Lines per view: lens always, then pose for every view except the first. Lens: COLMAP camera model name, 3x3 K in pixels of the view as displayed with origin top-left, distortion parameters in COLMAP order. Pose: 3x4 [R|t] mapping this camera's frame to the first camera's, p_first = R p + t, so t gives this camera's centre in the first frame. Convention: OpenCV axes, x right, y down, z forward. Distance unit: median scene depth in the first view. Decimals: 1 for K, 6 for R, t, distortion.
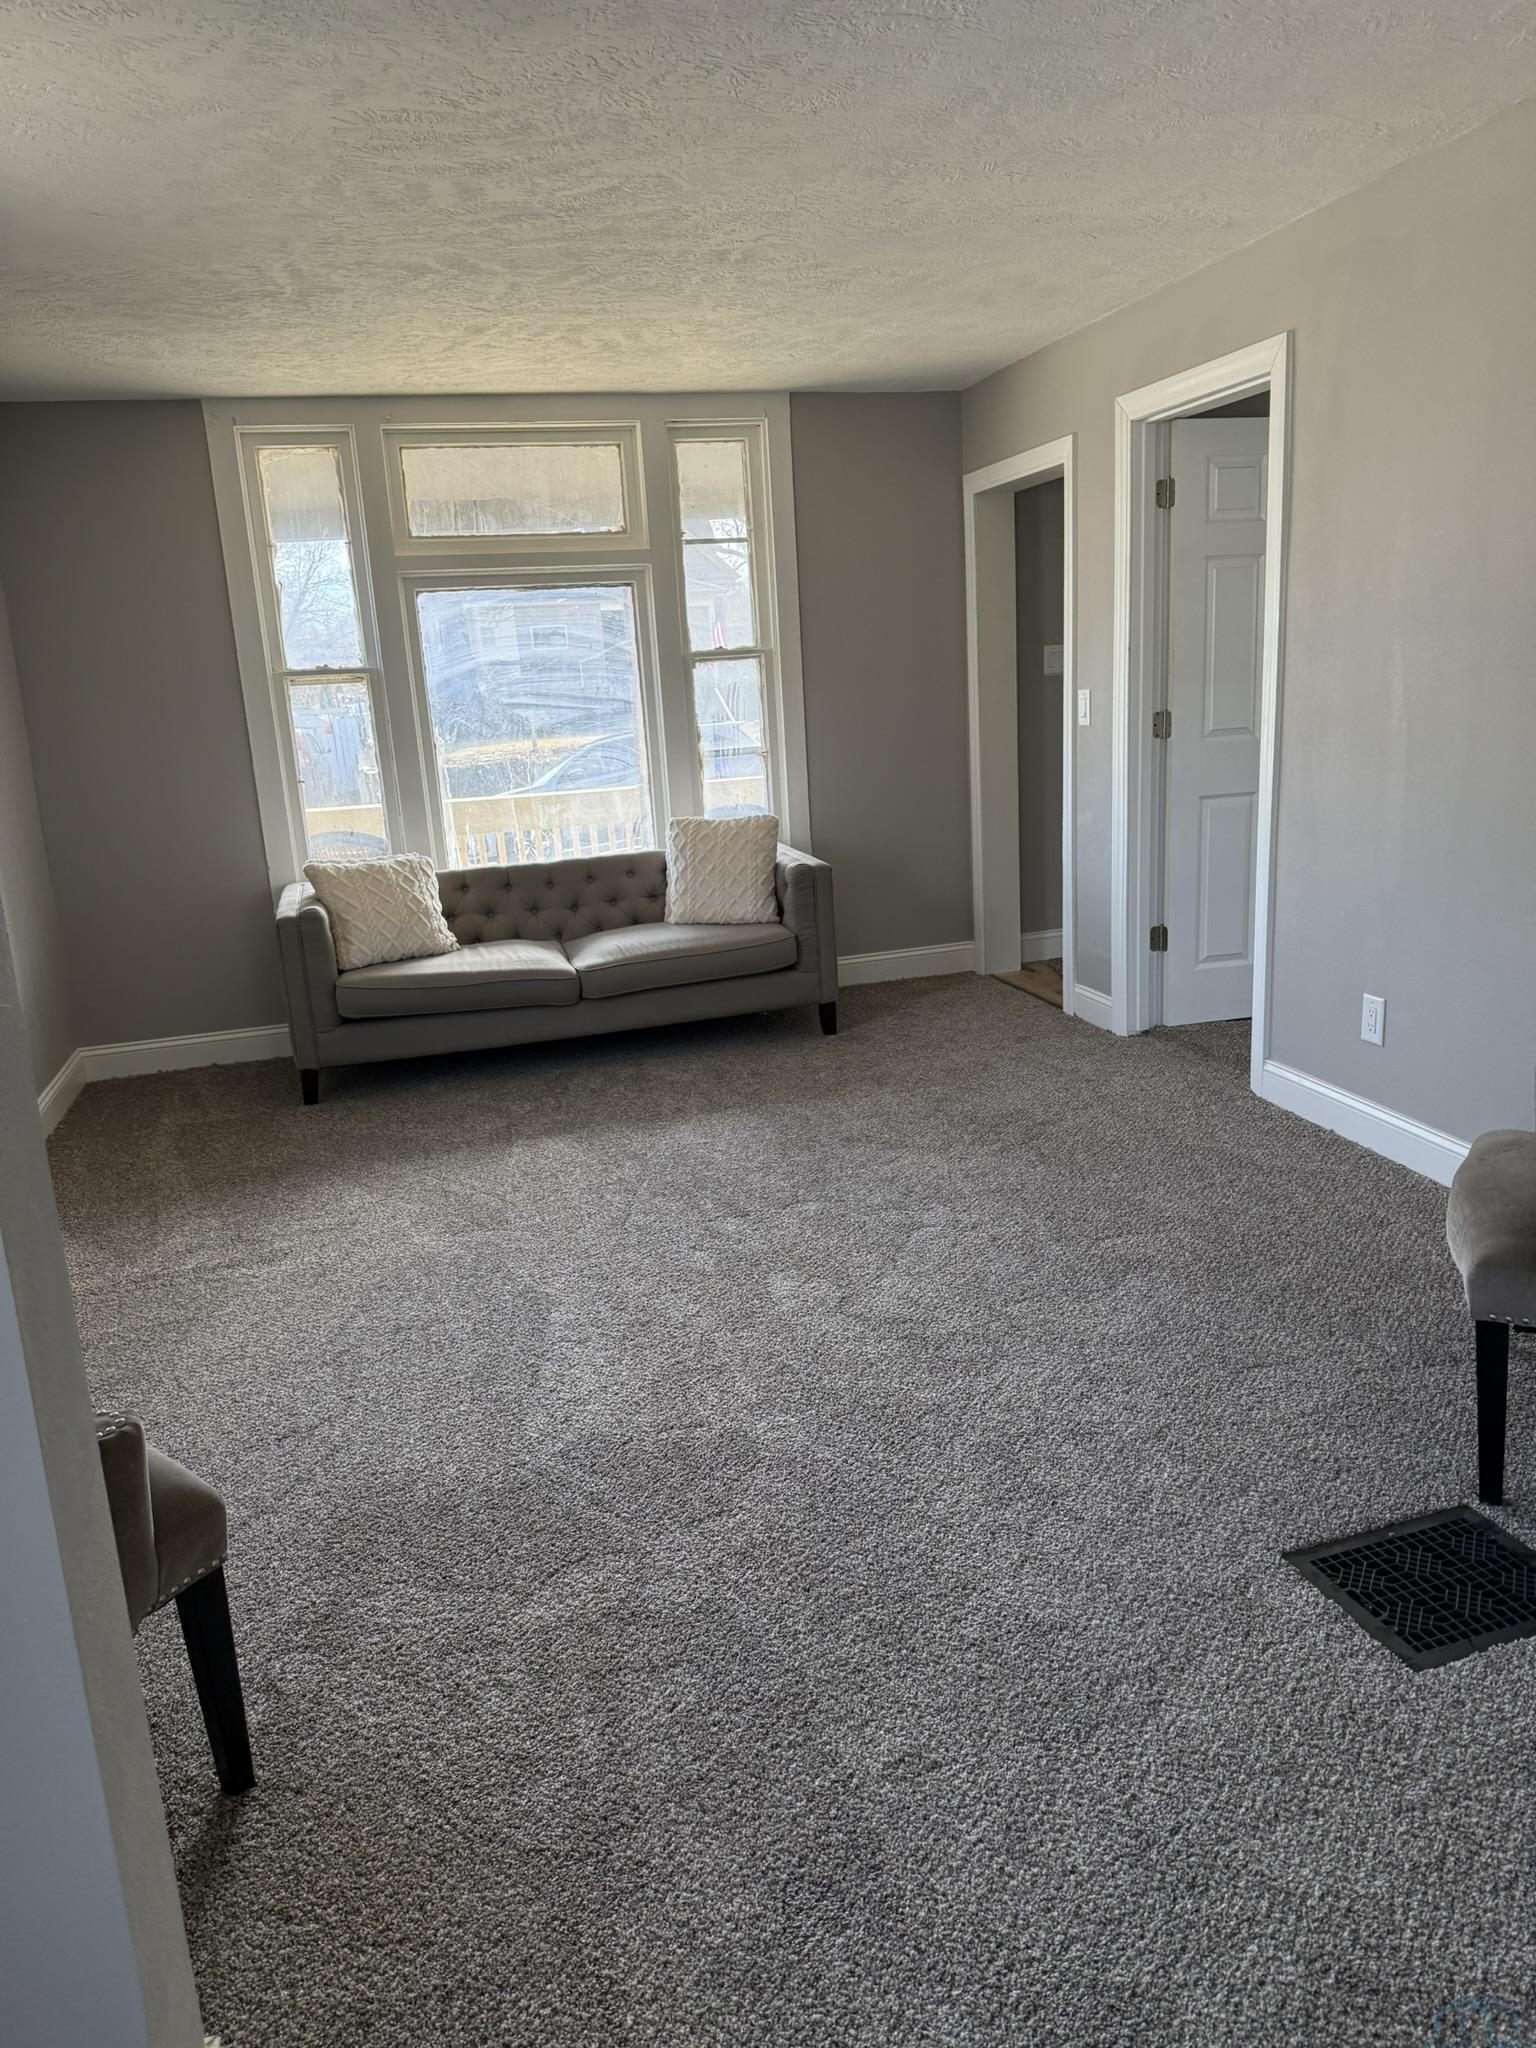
lens RADIAL K [[1435.5, 0, 806.6], [0, 1435.5, 1001.1], [0, 0, 1]] dist [0.154237, -0.307195]
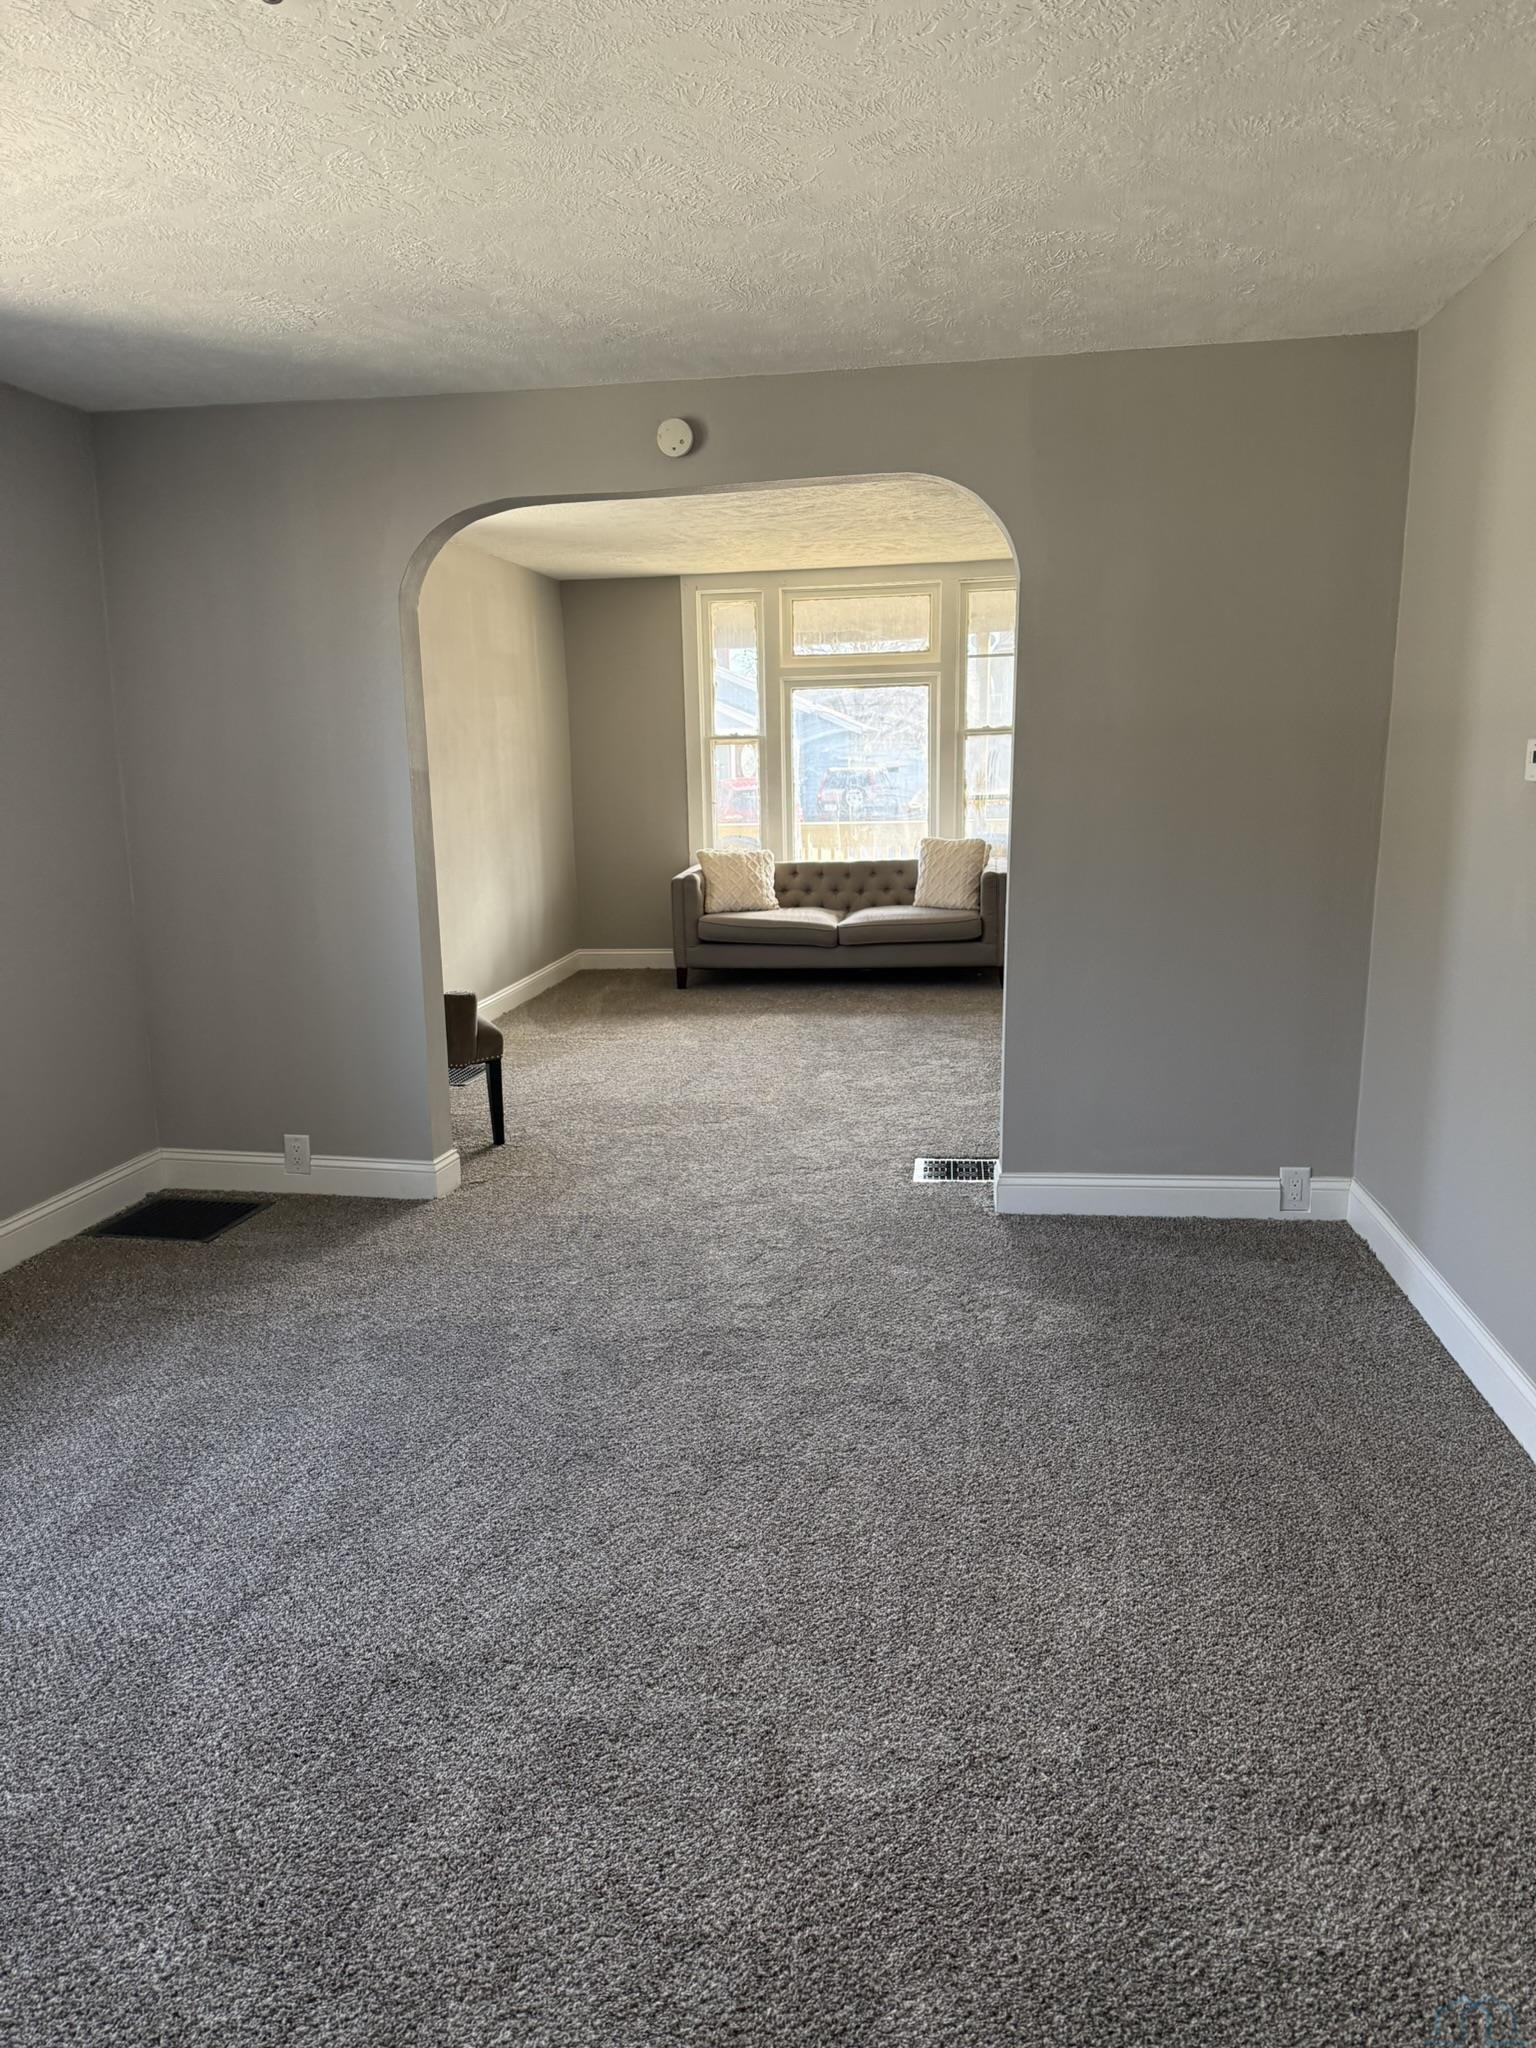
lens RADIAL K [[1412.8, 0, 768.0], [0, 1412.8, 1024.0], [0, 0, 1]] dist [0.070596, -0.103659]
pose [[0.908312, 0.115229, -0.402108, 0.382797], [-0.118609, 0.992803, 0.016577, 0.064106], [0.401125, 0.032636, 0.915442, -0.435513]]
